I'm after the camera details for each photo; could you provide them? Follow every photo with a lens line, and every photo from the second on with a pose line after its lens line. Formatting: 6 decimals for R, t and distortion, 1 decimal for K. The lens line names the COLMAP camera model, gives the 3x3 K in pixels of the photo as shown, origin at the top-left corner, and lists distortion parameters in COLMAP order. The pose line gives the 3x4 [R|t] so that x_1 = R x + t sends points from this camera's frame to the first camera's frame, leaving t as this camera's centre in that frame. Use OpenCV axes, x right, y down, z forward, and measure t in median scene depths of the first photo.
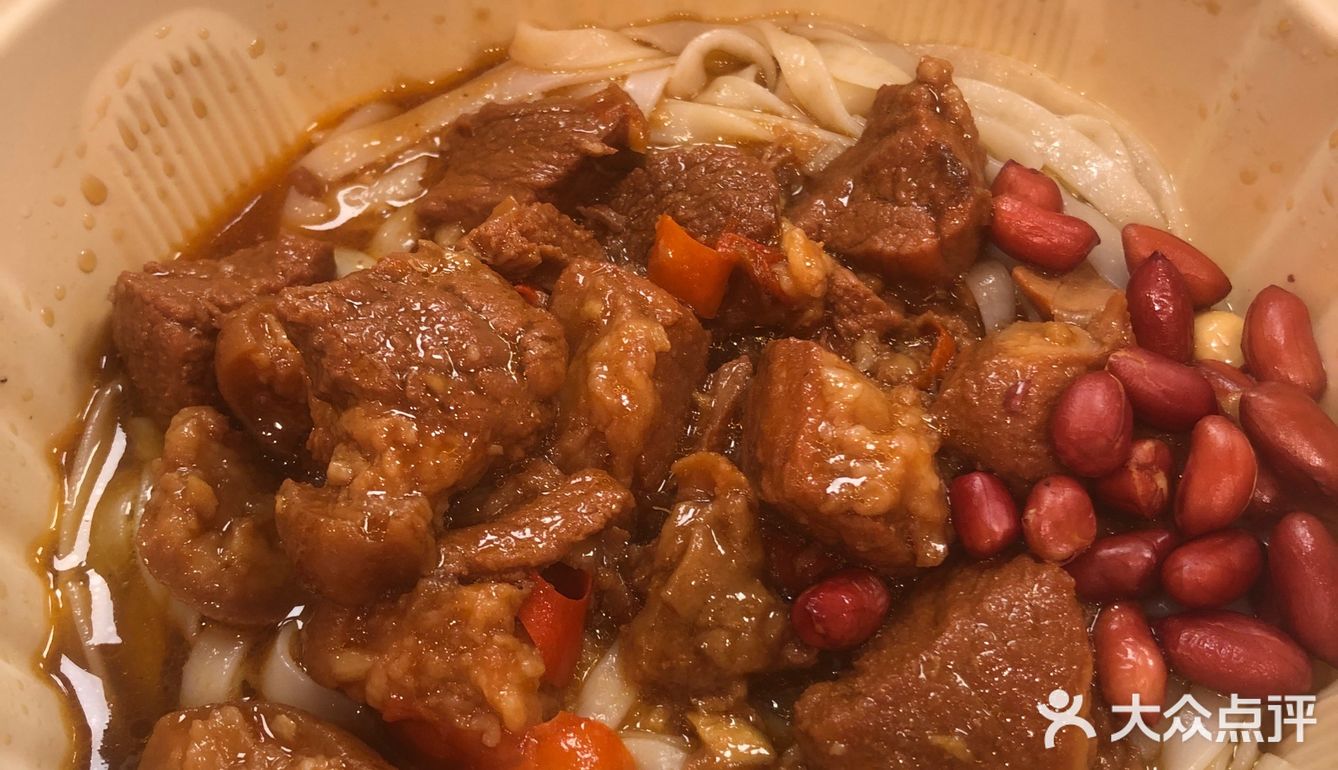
lens RADIAL K [[1608.2, 0, 669.0], [0, 1608.2, 385.0], [0, 0, 1]] dist [-0.052464, -0.053702]
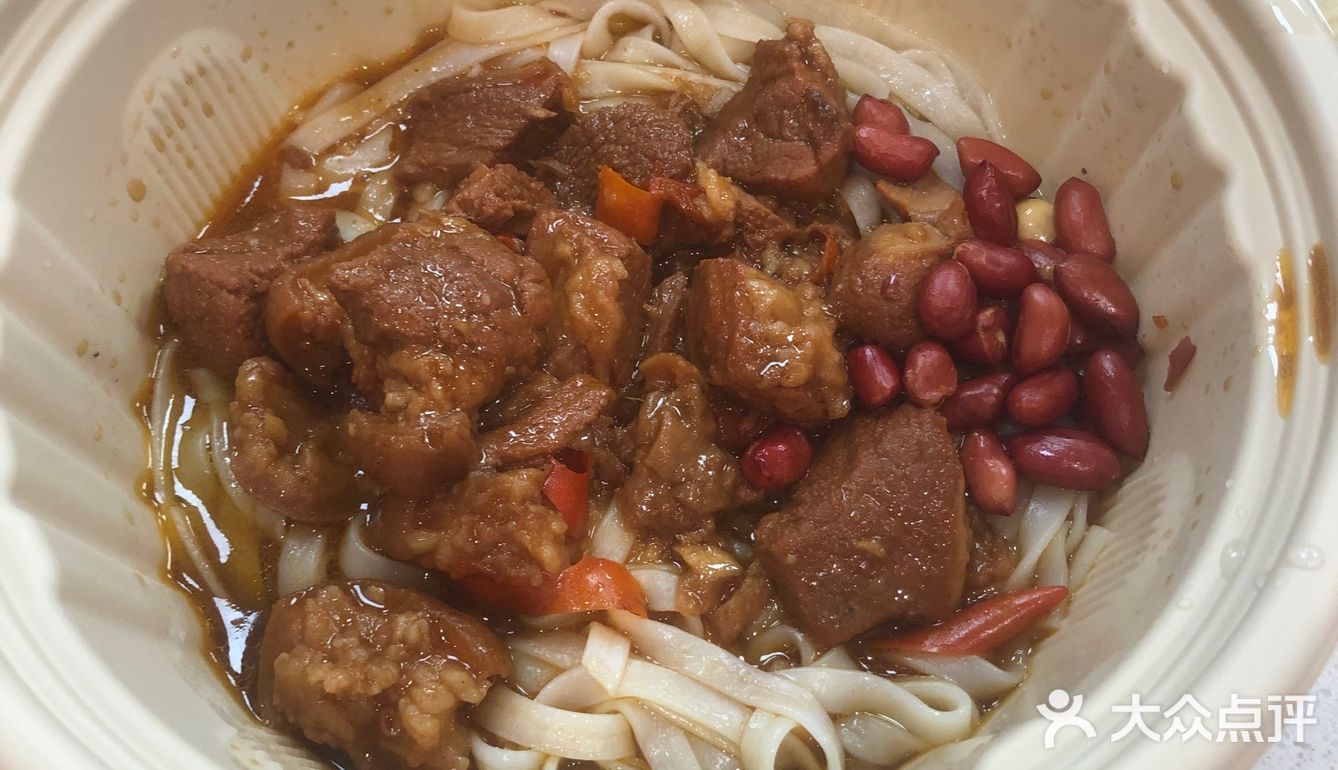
lens RADIAL K [[1608.2, 0, 669.0], [0, 1608.2, 385.0], [0, 0, 1]] dist [-0.052464, -0.053702]
pose [[0.989332, -0.112254, 0.092849, -0.092341], [0.101692, 0.988539, 0.111578, -0.073332], [-0.104310, -0.100946, 0.989409, -0.291932]]
